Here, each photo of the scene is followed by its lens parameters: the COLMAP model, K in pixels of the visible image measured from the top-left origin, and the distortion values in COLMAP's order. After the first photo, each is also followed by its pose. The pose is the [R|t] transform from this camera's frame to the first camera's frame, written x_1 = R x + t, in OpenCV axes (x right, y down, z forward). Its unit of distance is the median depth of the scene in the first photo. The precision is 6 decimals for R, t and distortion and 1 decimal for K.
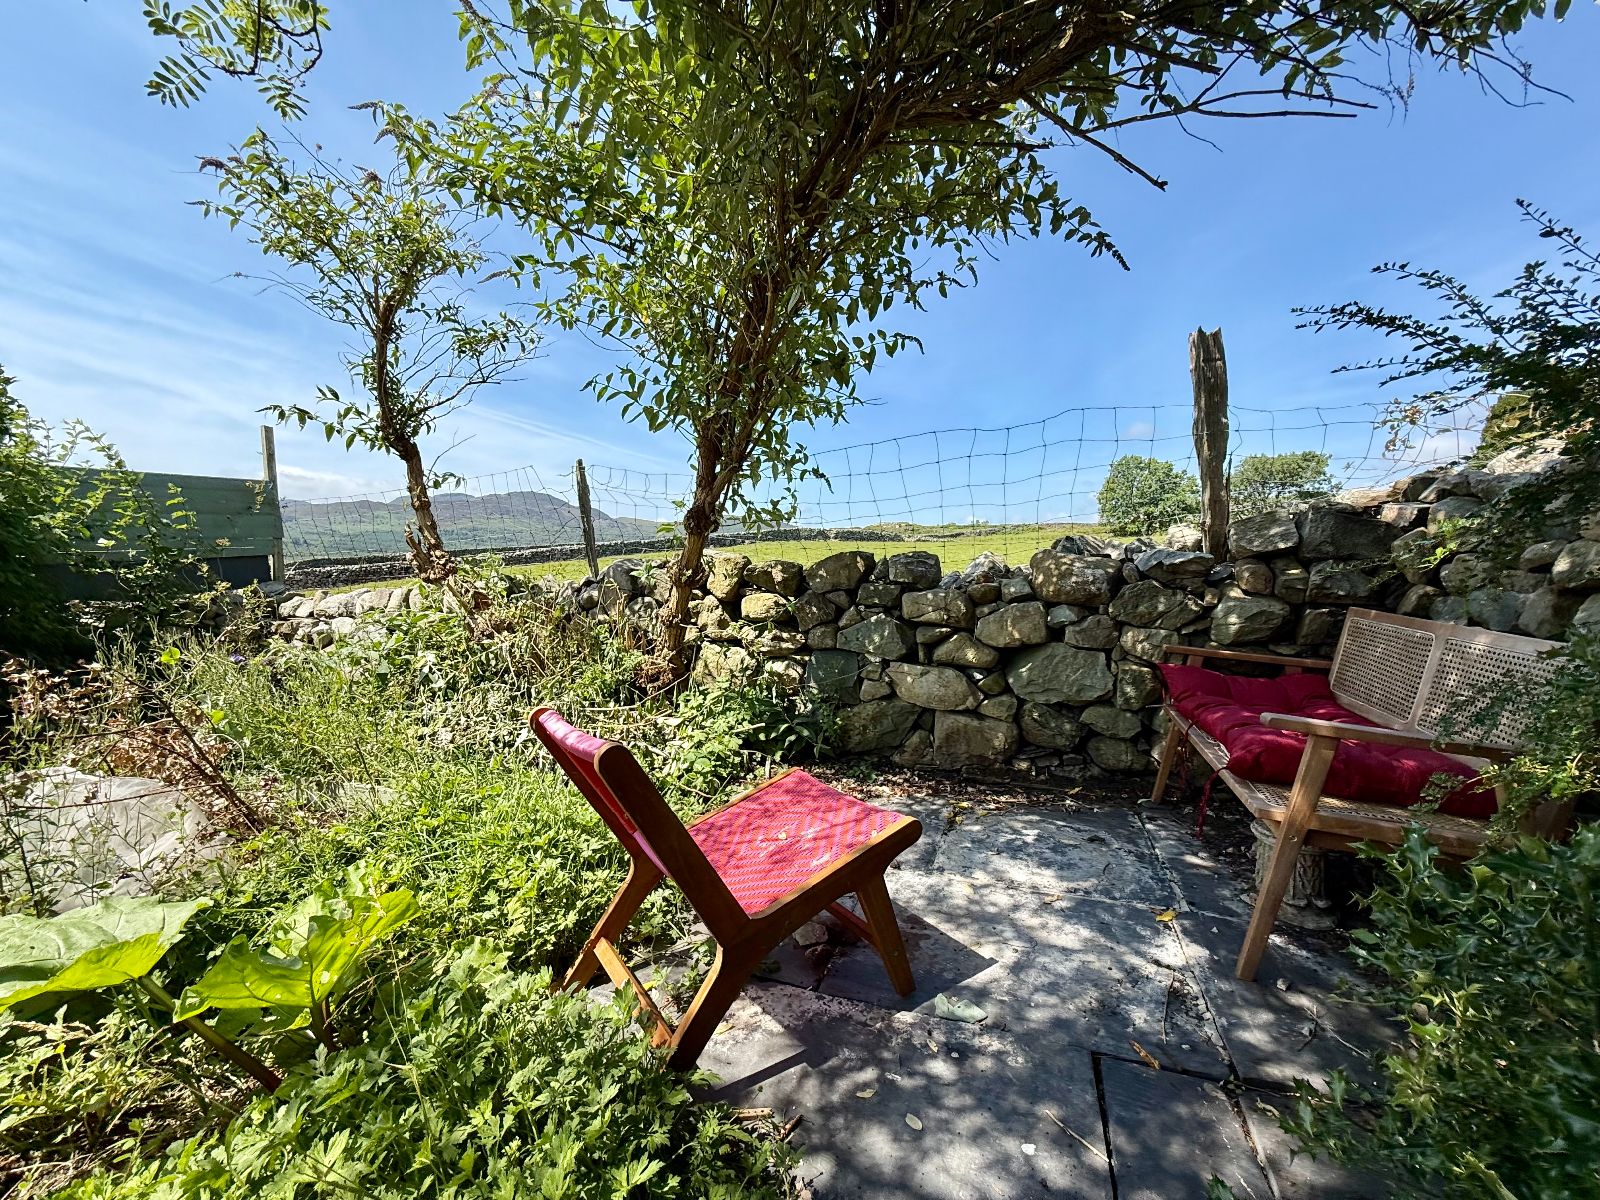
lens RADIAL K [[636.8, 0, 795.7], [0, 636.8, 595.9], [0, 0, 1]] dist [0.002025, -0.000068]
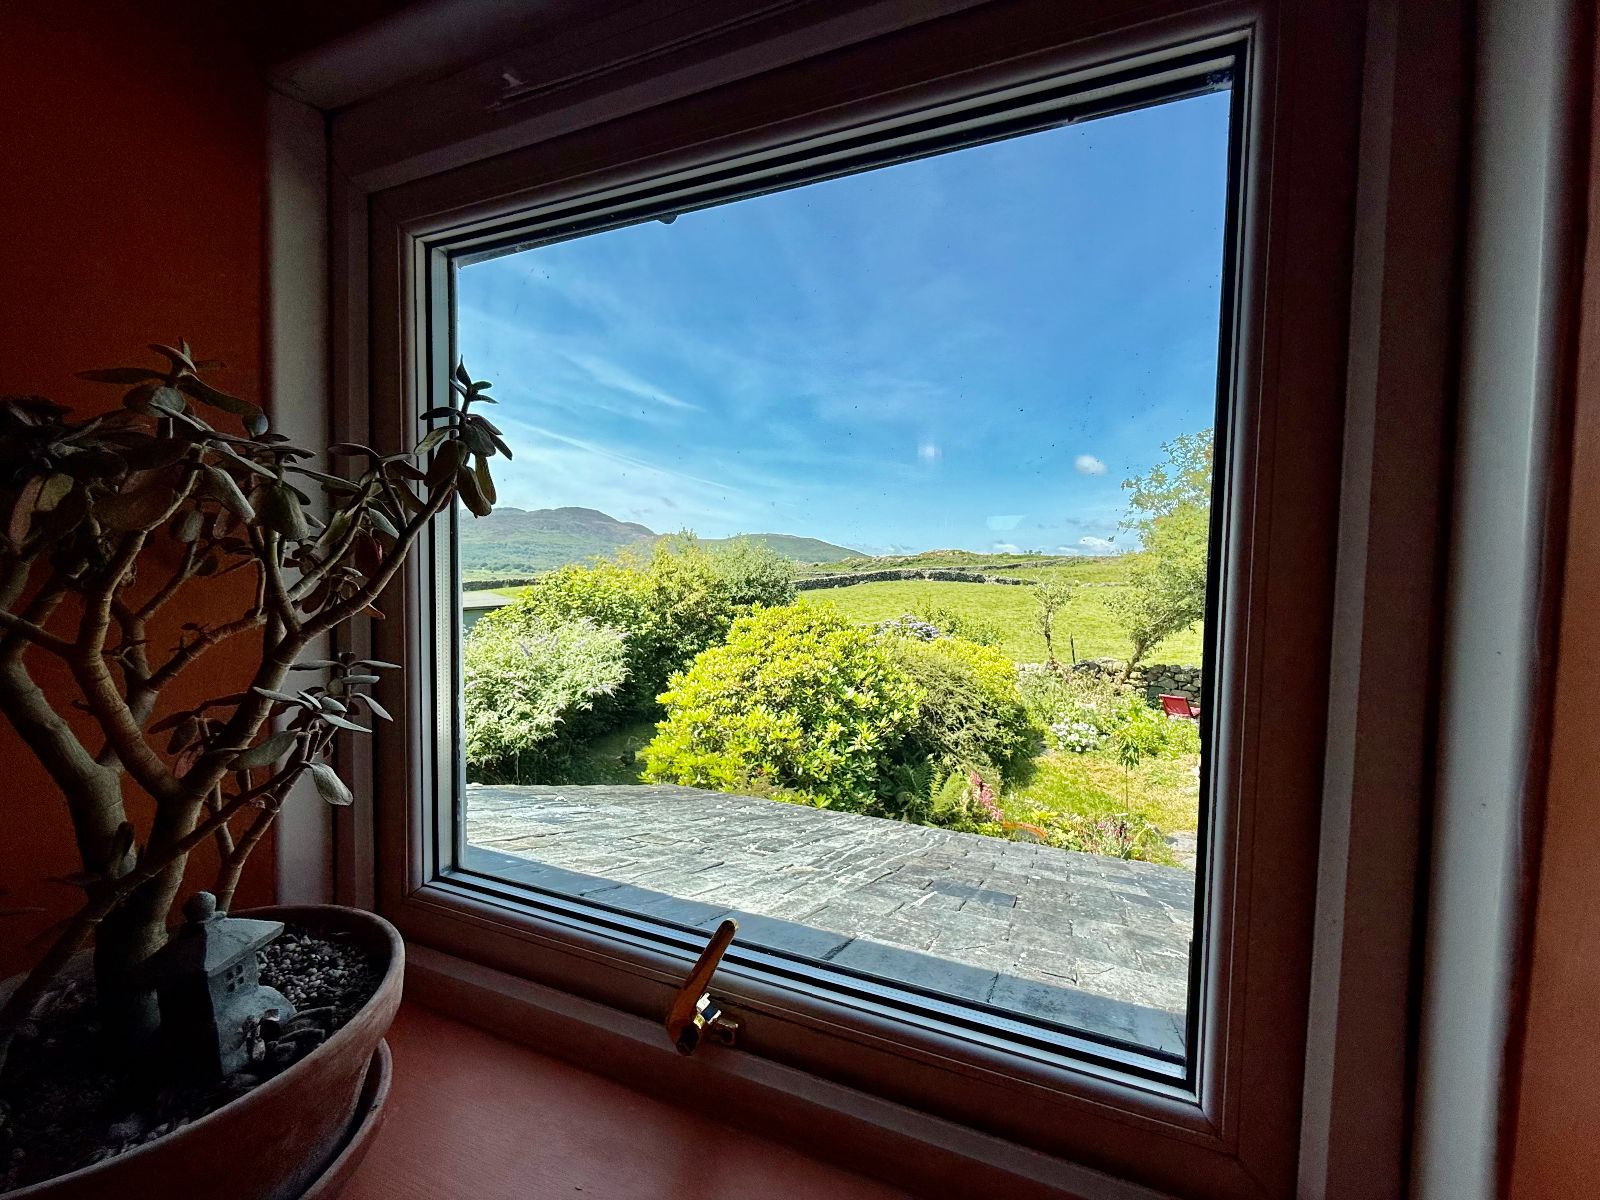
lens RADIAL K [[637.9, 0, 804.7], [0, 637.9, 605.1], [0, 0, 1]] dist [0.012530, -0.000117]
pose [[0.998880, 0.023616, -0.040993, -2.255441], [-0.024124, 0.999638, -0.011935, -0.374888], [0.040697, 0.012910, 0.999088, -3.644680]]
